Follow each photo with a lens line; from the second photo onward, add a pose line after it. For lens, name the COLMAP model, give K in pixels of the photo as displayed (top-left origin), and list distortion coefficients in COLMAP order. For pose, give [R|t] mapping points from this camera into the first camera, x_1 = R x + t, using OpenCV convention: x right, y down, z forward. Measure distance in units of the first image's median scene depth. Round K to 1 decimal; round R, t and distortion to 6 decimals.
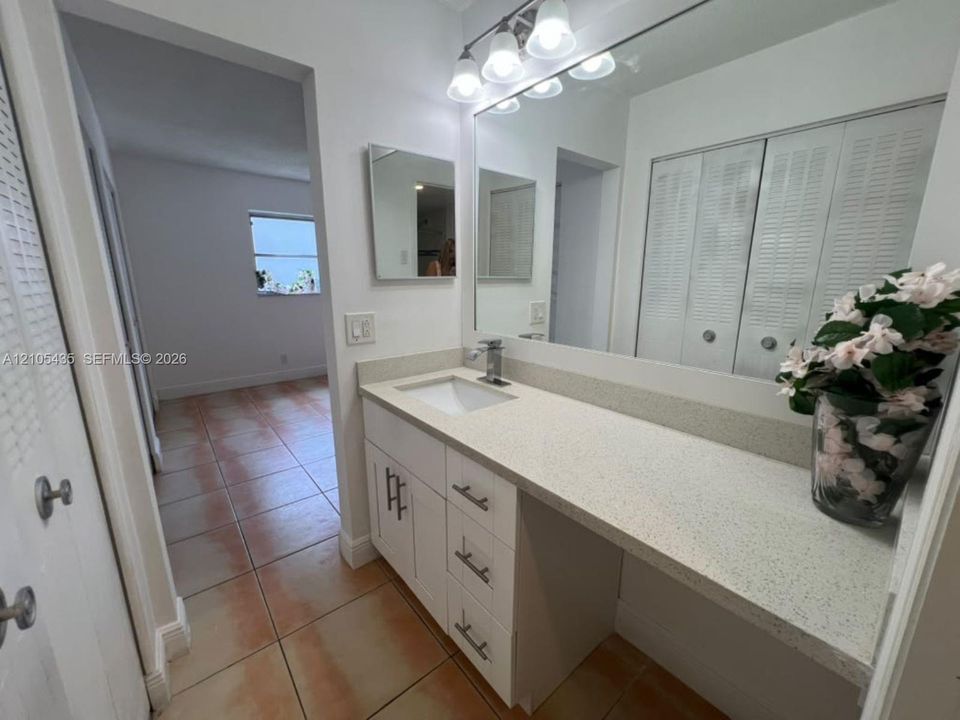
lens RADIAL K [[386.2, 0, 478.6], [0, 386.2, 359.9], [0, 0, 1]] dist [-0.000916, 0.000299]
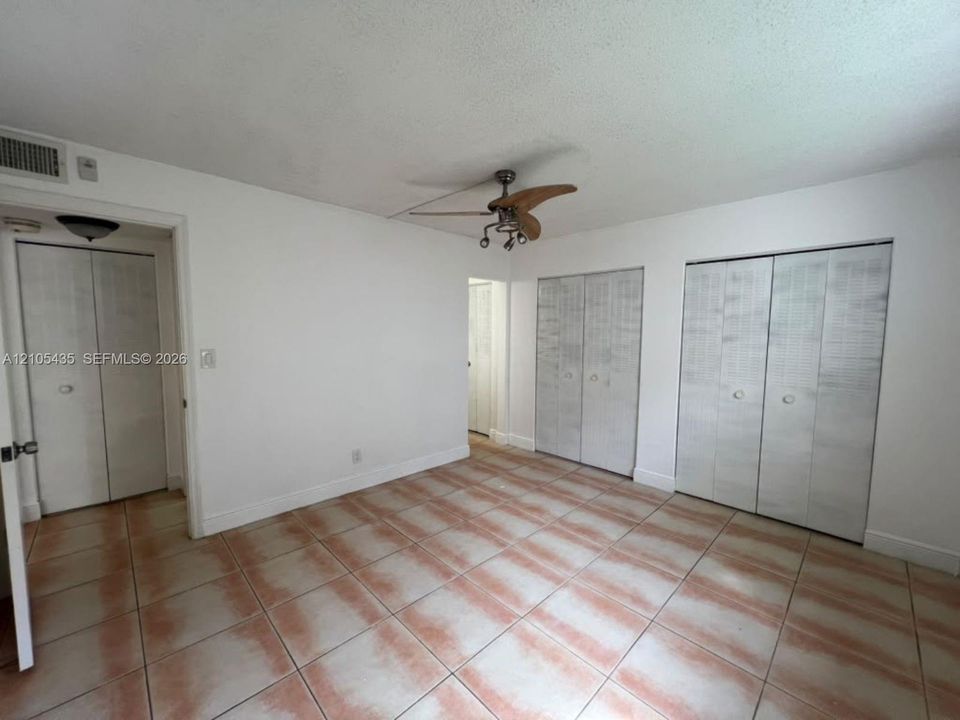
lens RADIAL K [[386.2, 0, 477.6], [0, 386.2, 359.6], [0, 0, 1]] dist [-0.000916, 0.000299]
pose [[-0.996041, -0.004539, -0.088777, -0.087279], [-0.030594, 0.955189, 0.294412, -0.295754], [0.083462, 0.295962, -0.951546, 1.240185]]
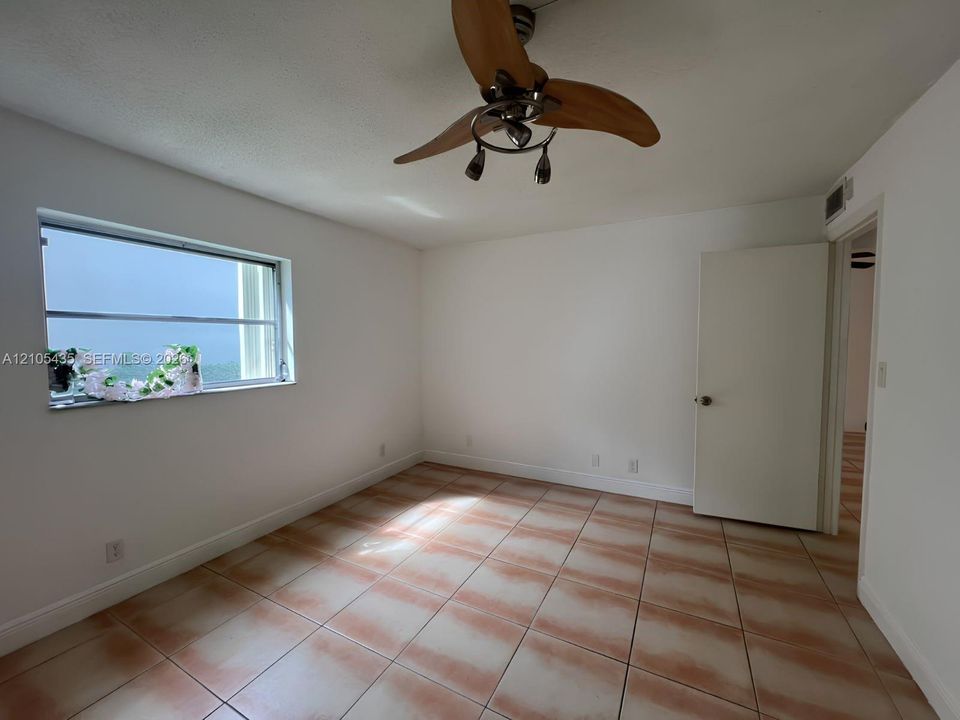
lens RADIAL K [[386.2, 0, 478.3], [0, 386.2, 360.1], [0, 0, 1]] dist [-0.000916, 0.000299]
pose [[0.923500, -0.030891, 0.382354, -0.307717], [0.095965, 0.983662, -0.152315, -0.113211], [-0.371402, 0.177355, 0.911376, 0.451594]]
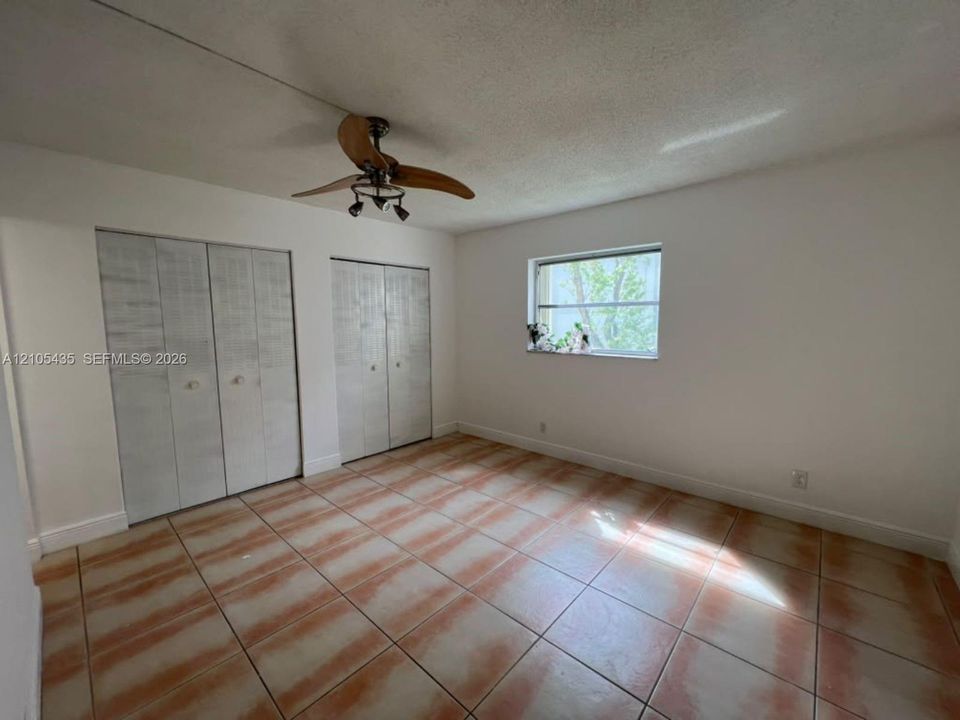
lens RADIAL K [[386.2, 0, 477.2], [0, 386.2, 361.4], [0, 0, 1]] dist [-0.000916, 0.000299]
pose [[0.149013, 0.099057, -0.983861, 0.298747], [-0.212421, 0.974948, 0.065987, -0.177295], [0.965750, 0.199160, 0.166322, 0.740473]]
